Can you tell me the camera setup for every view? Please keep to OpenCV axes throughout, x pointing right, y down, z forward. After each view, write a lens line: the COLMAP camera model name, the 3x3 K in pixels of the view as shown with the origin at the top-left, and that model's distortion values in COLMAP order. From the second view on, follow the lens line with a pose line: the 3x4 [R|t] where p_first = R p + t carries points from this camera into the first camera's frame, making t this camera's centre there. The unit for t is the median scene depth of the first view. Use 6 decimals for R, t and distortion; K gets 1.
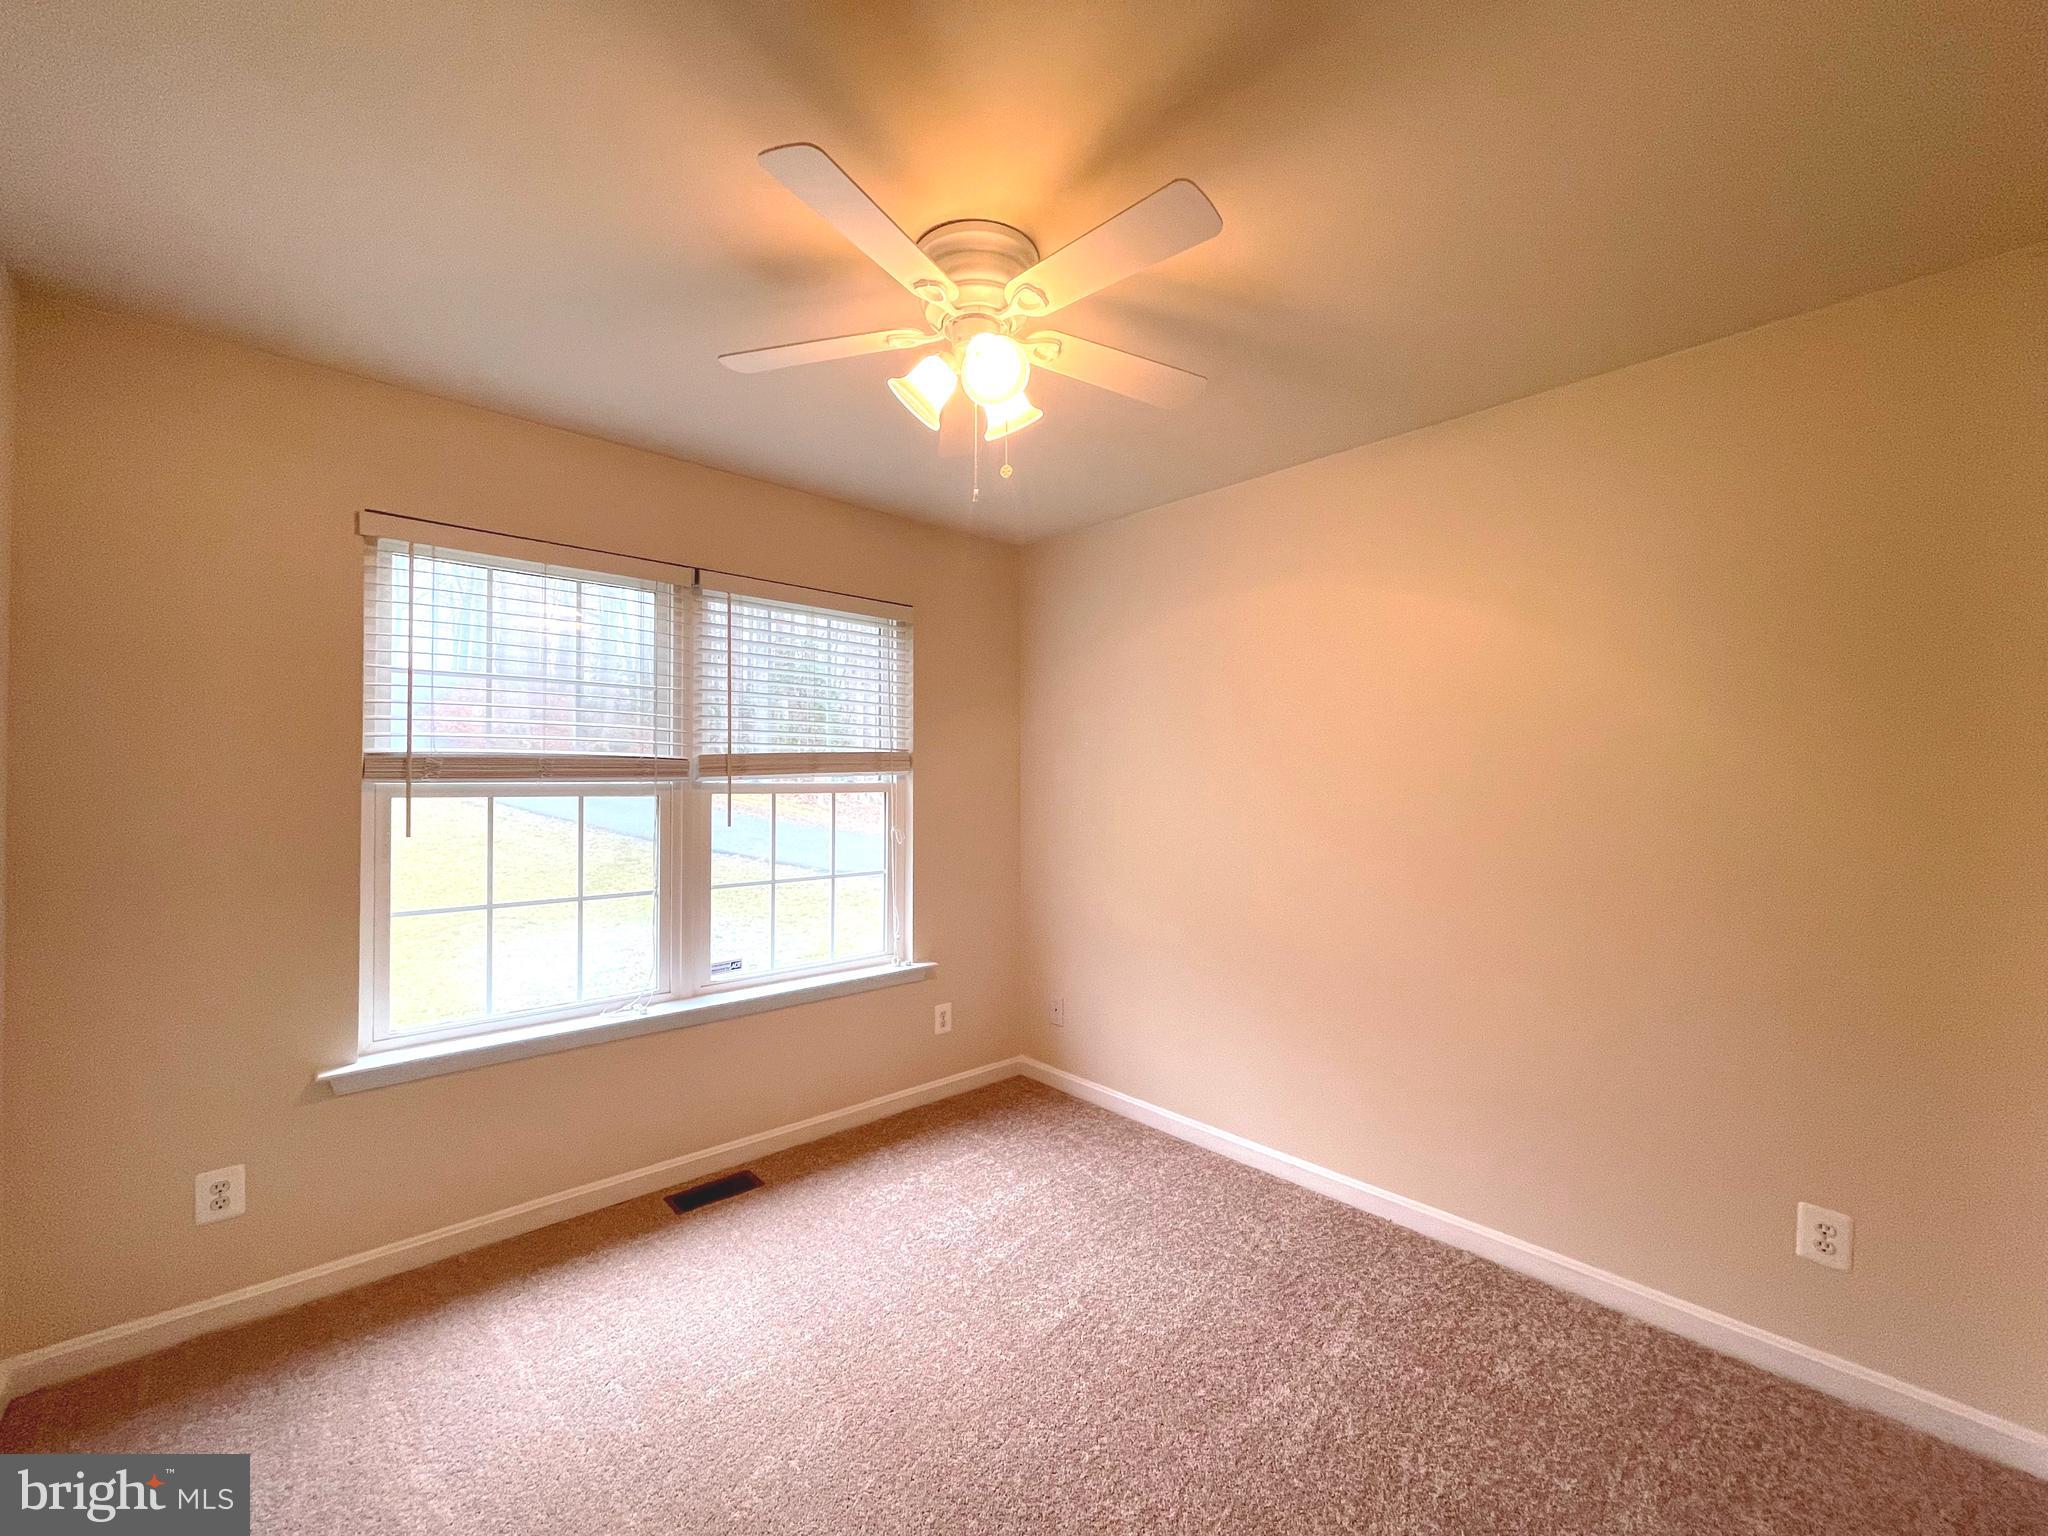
lens RADIAL K [[828.6, 0, 1024.8], [0, 828.6, 762.3], [0, 0, 1]] dist [-0.005523, 0.000604]
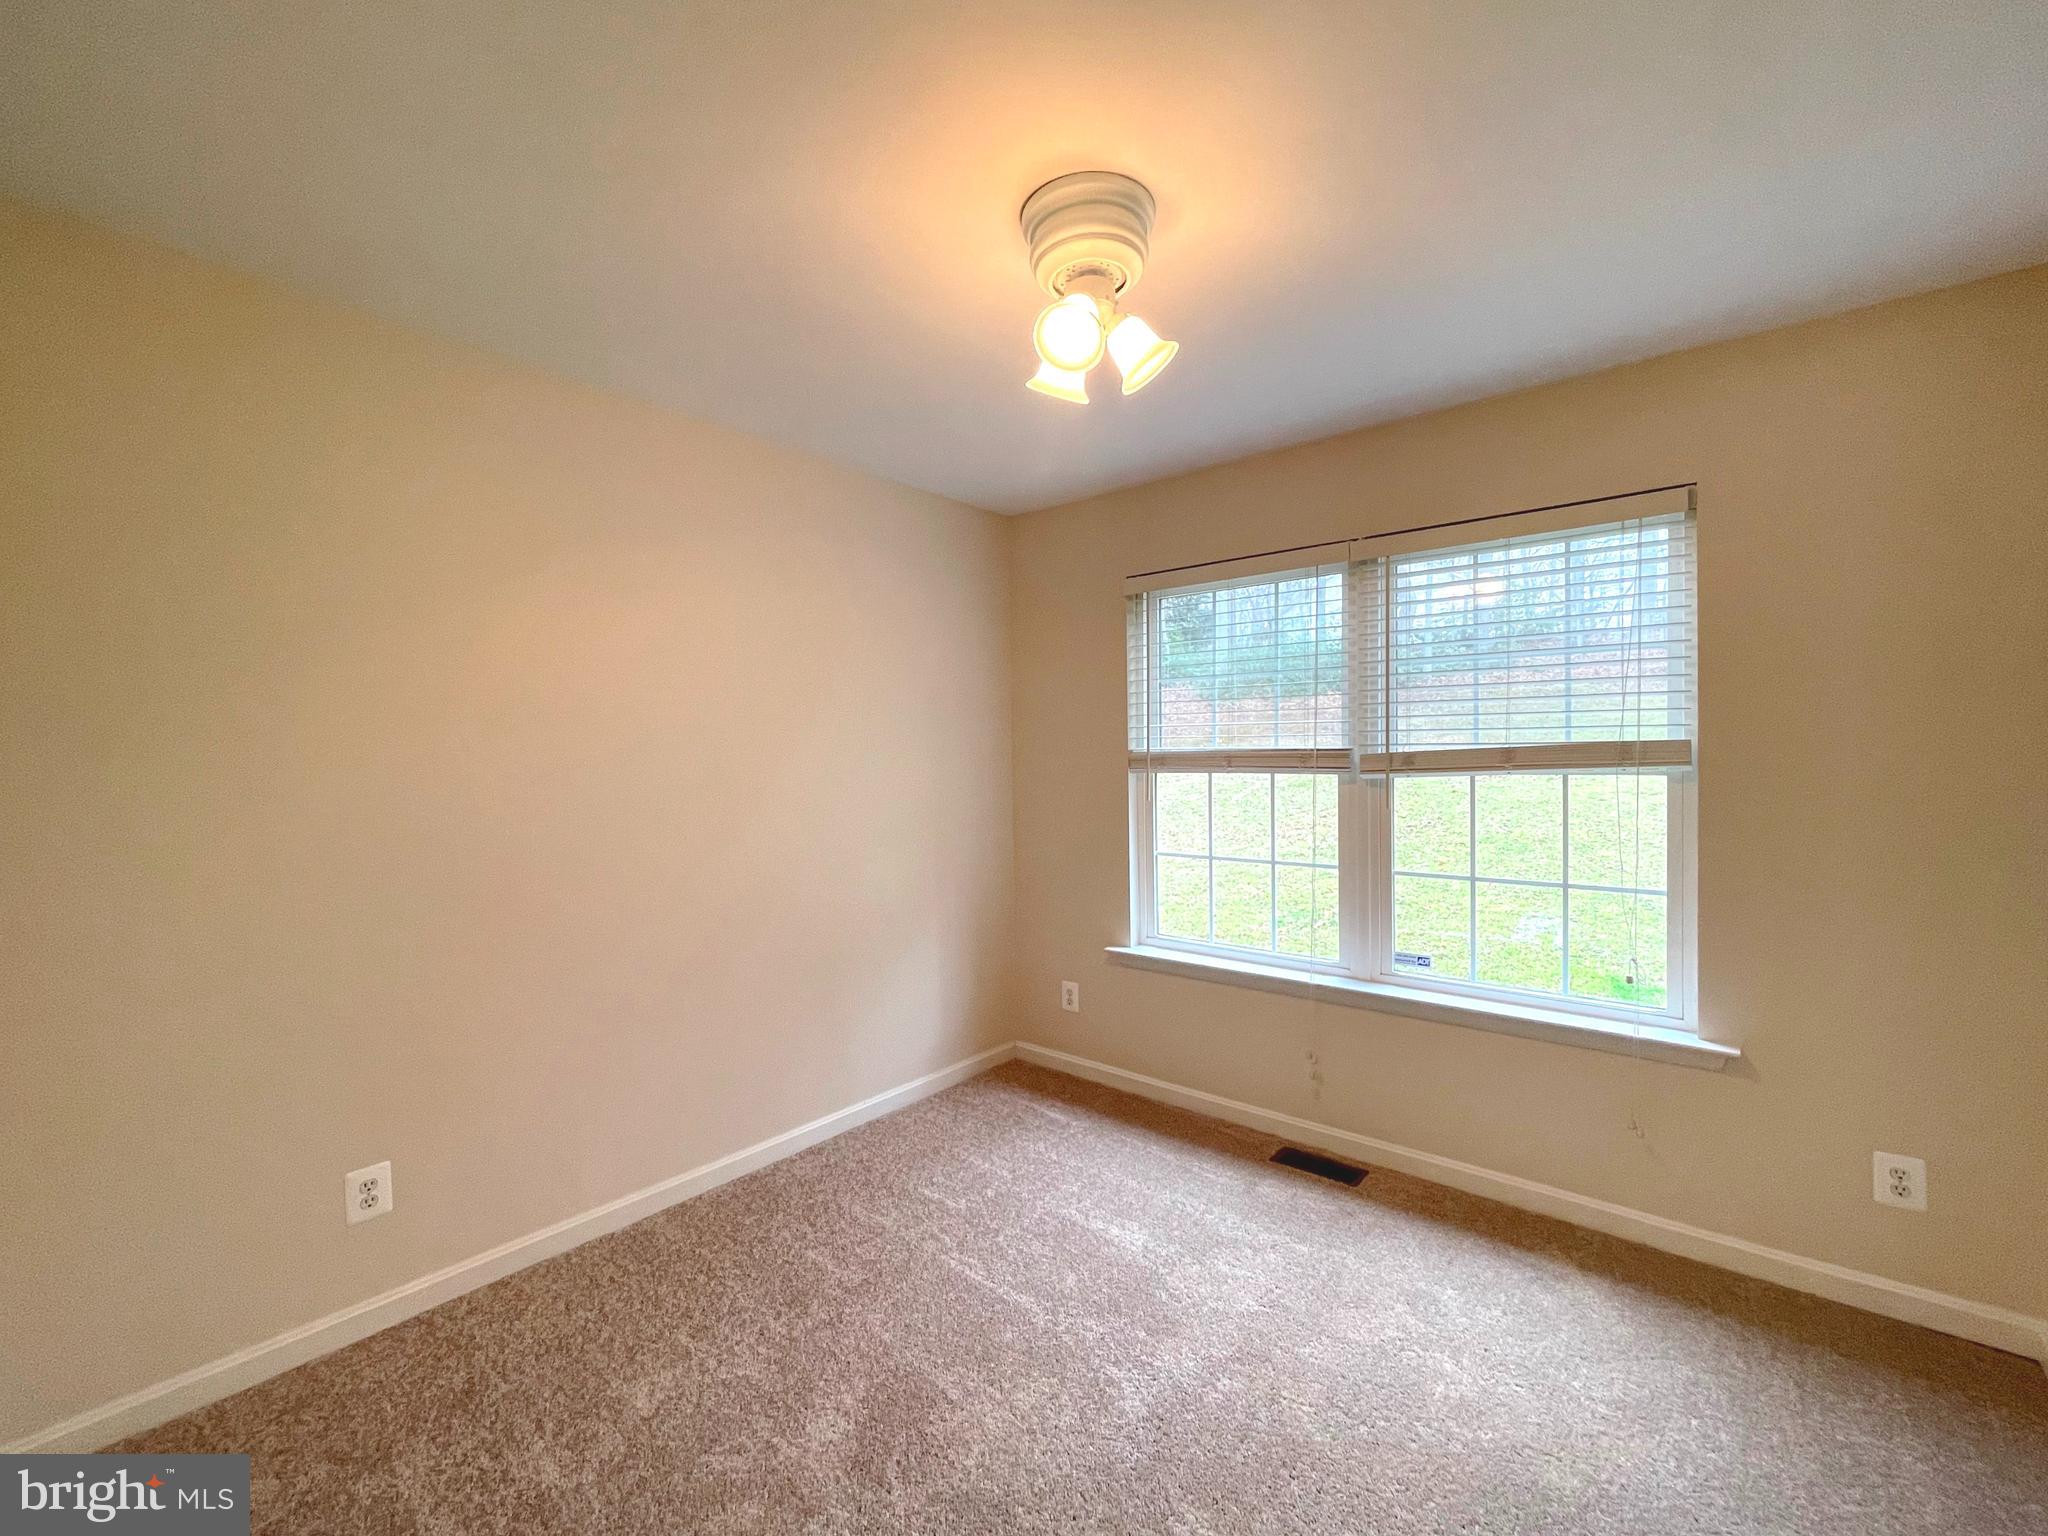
lens RADIAL K [[828.6, 0, 1028.1], [0, 828.6, 772.7], [0, 0, 1]] dist [-0.005523, 0.000604]
pose [[0.127204, 0.013965, -0.991778, 0.499811], [0.025095, 0.999535, 0.017293, 0.011980], [0.991559, -0.027089, 0.126795, 0.468384]]
